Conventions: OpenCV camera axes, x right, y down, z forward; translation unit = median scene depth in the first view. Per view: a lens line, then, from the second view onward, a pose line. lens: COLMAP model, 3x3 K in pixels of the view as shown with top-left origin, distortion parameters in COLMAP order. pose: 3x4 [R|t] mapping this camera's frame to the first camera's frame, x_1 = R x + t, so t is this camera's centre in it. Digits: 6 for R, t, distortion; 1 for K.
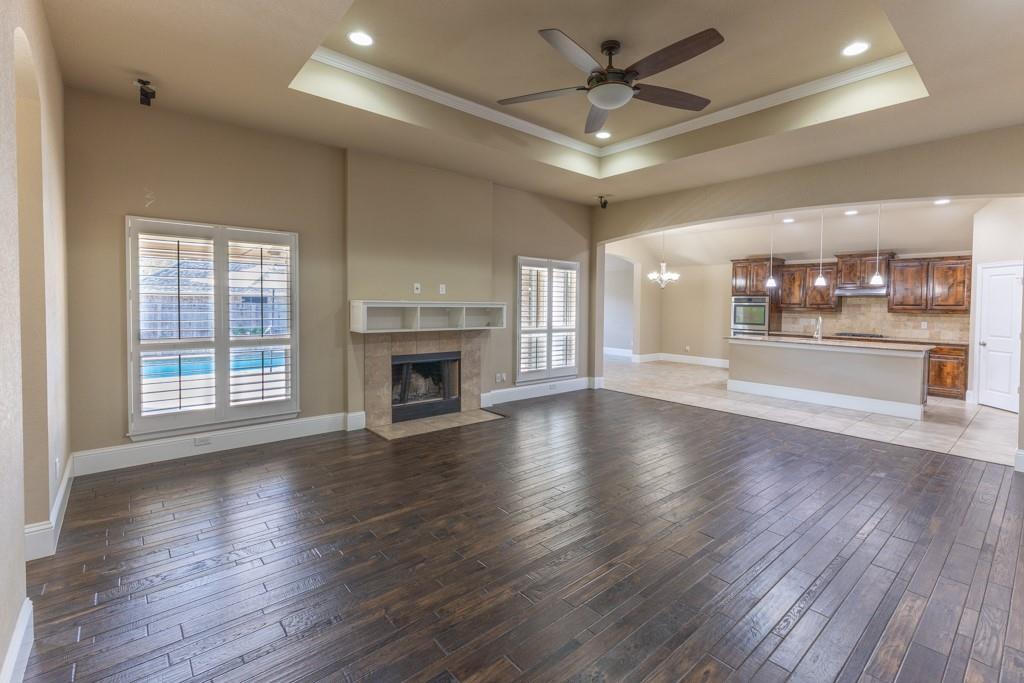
lens RADIAL K [[452.8, 0, 533.2], [0, 452.8, 313.0], [0, 0, 1]] dist [0.010219, 0.000032]
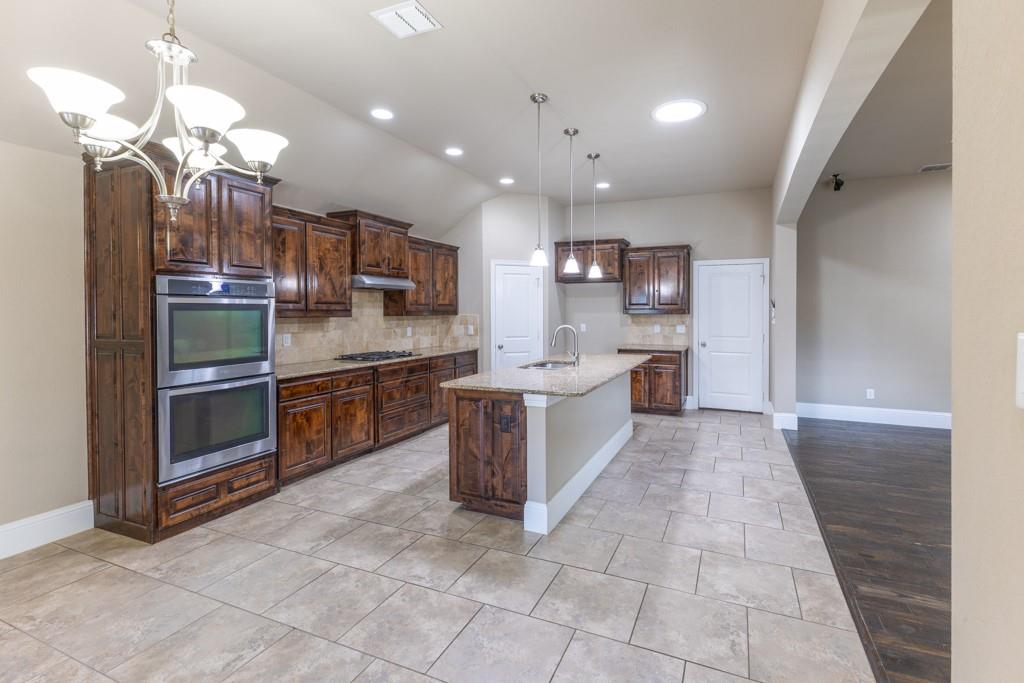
lens RADIAL K [[461.5, 0, 546.3], [0, 461.5, 314.8], [0, 0, 1]] dist [0.011704, -0.000284]
pose [[-0.438955, -0.026009, 0.898132, 0.099330], [0.010374, 0.999368, 0.034011, -0.027113], [-0.898449, 0.024247, -0.438408, 1.306449]]
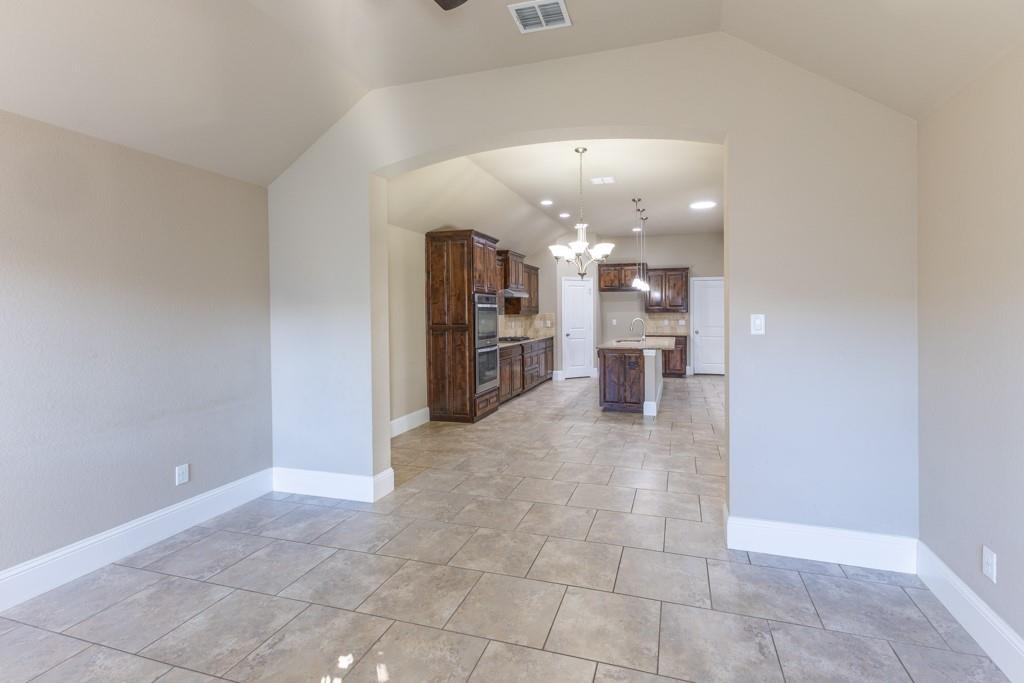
lens RADIAL K [[461.5, 0, 546.3], [0, 461.5, 314.8], [0, 0, 1]] dist [0.011704, -0.000284]
pose [[-0.536682, -0.020674, 0.843531, -0.162669], [0.012857, 0.999383, 0.032673, -0.038705], [-0.843686, 0.028380, -0.536086, 1.780435]]
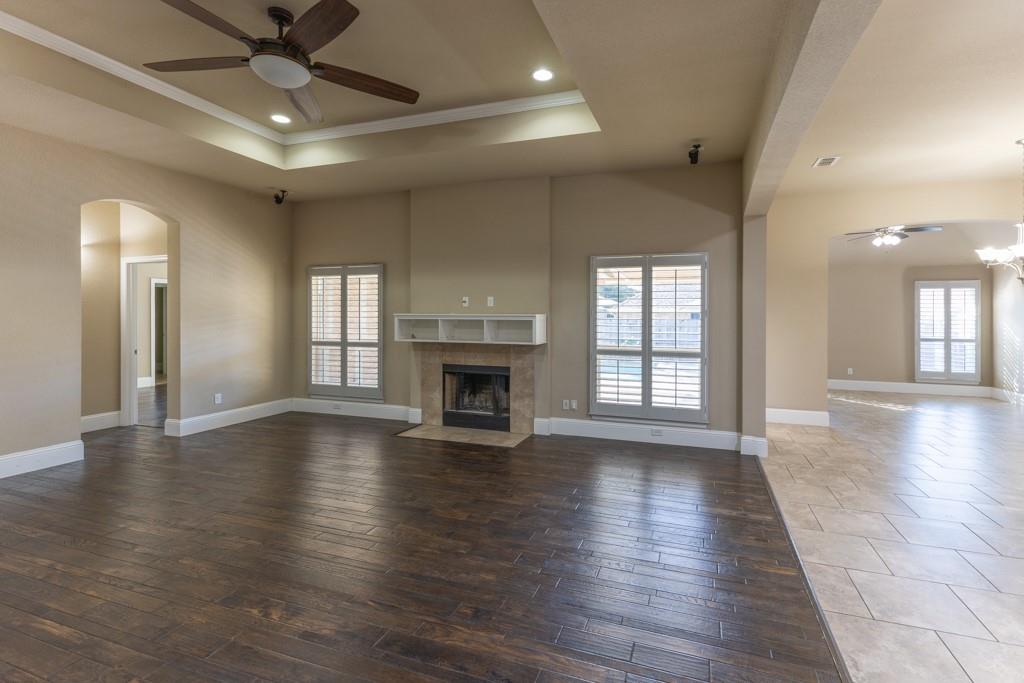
lens RADIAL K [[449.8, 0, 556.5], [0, 449.8, 315.9], [0, 0, 1]] dist [0.011201, -0.005410]
pose [[0.509849, -0.009083, -0.860216, 0.590972], [-0.016257, 0.999664, -0.020190, -0.003310], [0.860110, 0.024279, 0.509530, 0.518227]]
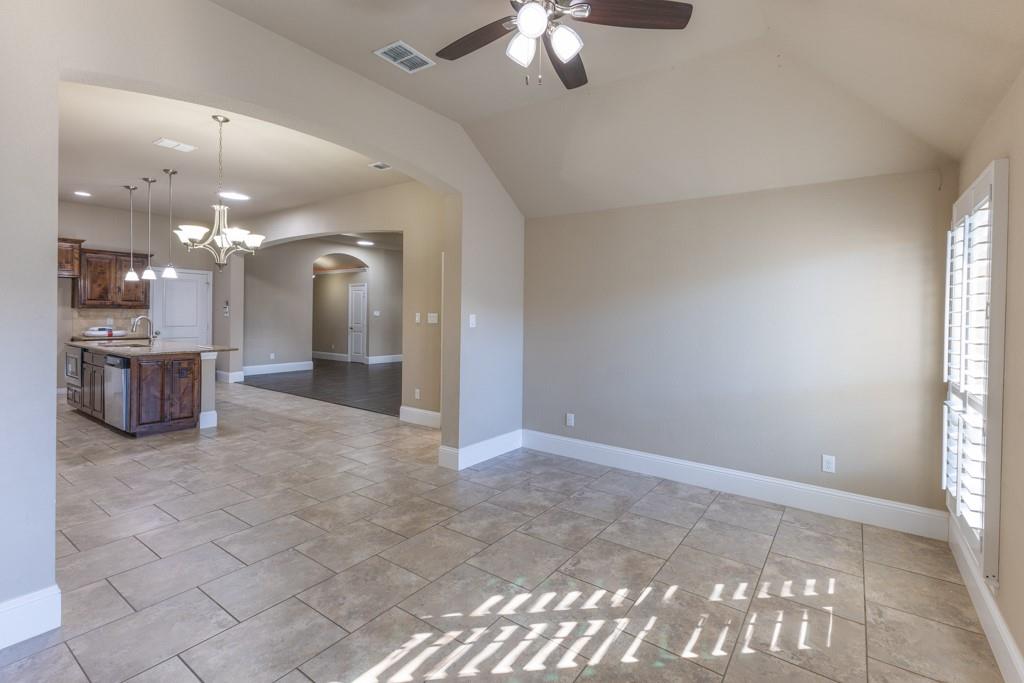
lens RADIAL K [[461.5, 0, 546.3], [0, 461.5, 314.8], [0, 0, 1]] dist [0.011704, -0.000284]
pose [[-0.966508, -0.030529, -0.254814, 0.136281], [-0.036772, 0.999128, 0.019772, -0.039232], [0.253988, 0.028479, -0.966788, 2.040224]]
